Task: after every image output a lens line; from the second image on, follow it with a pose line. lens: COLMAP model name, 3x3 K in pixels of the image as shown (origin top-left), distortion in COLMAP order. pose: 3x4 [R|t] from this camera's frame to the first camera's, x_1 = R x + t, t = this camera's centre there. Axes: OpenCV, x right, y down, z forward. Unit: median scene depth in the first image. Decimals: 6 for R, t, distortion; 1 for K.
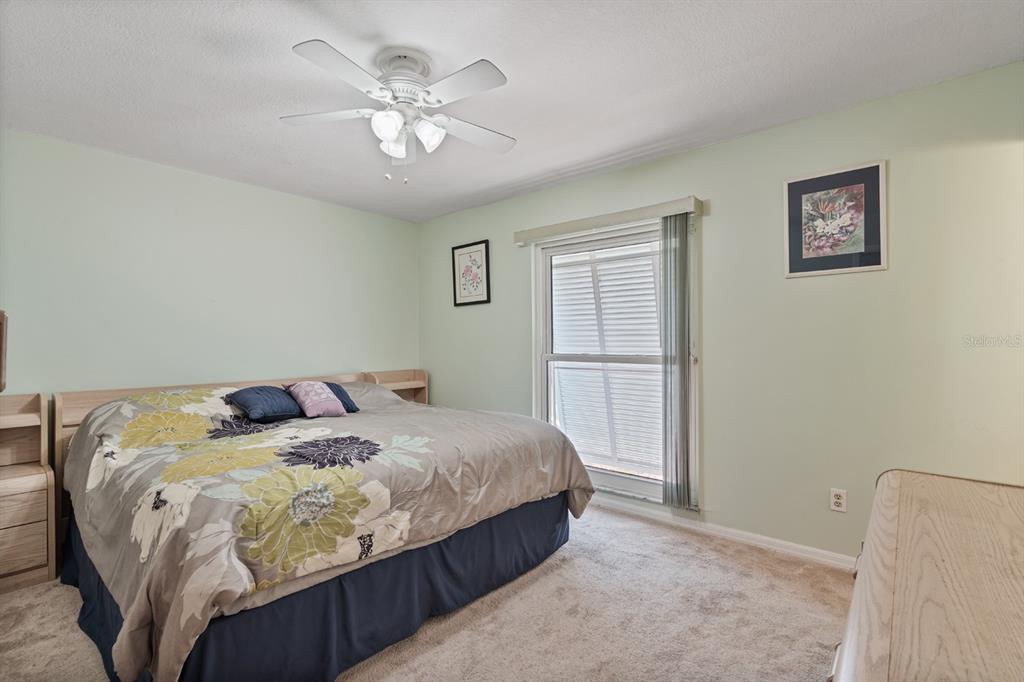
lens RADIAL K [[466.6, 0, 512.0], [0, 466.6, 341.0], [0, 0, 1]] dist [-0.002290, -0.000257]
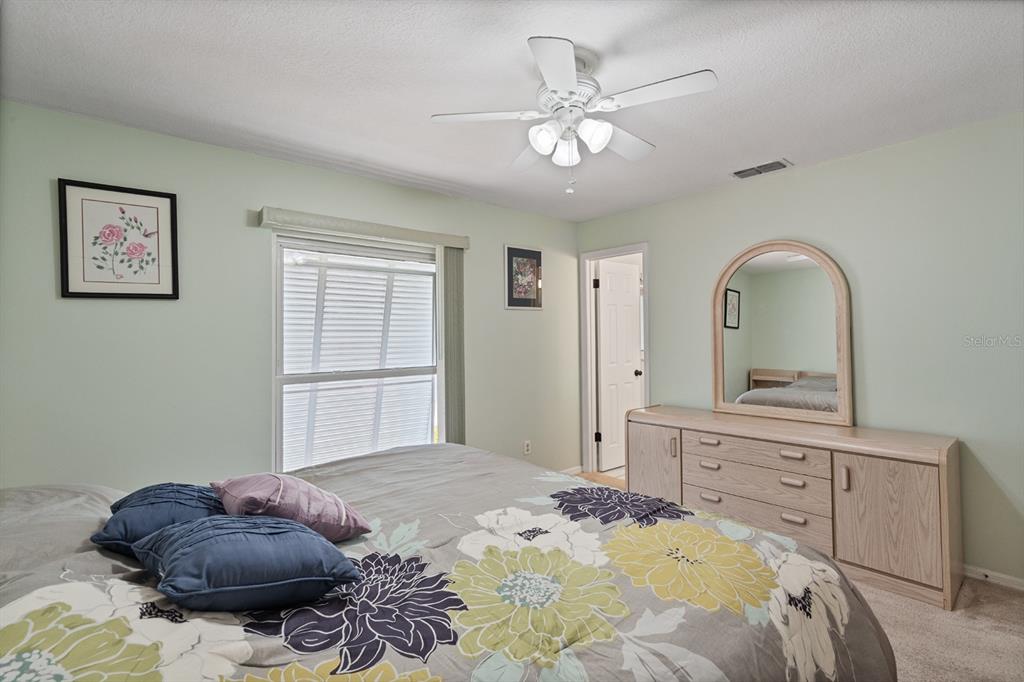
lens RADIAL K [[453.3, 0, 510.4], [0, 453.3, 332.6], [0, 0, 1]] dist [-0.001032, -0.000101]
pose [[0.181164, 0.018277, 0.983283, -1.048886], [0.018223, 0.999593, -0.021937, -0.034237], [-0.983284, 0.021892, 0.180758, 0.902568]]
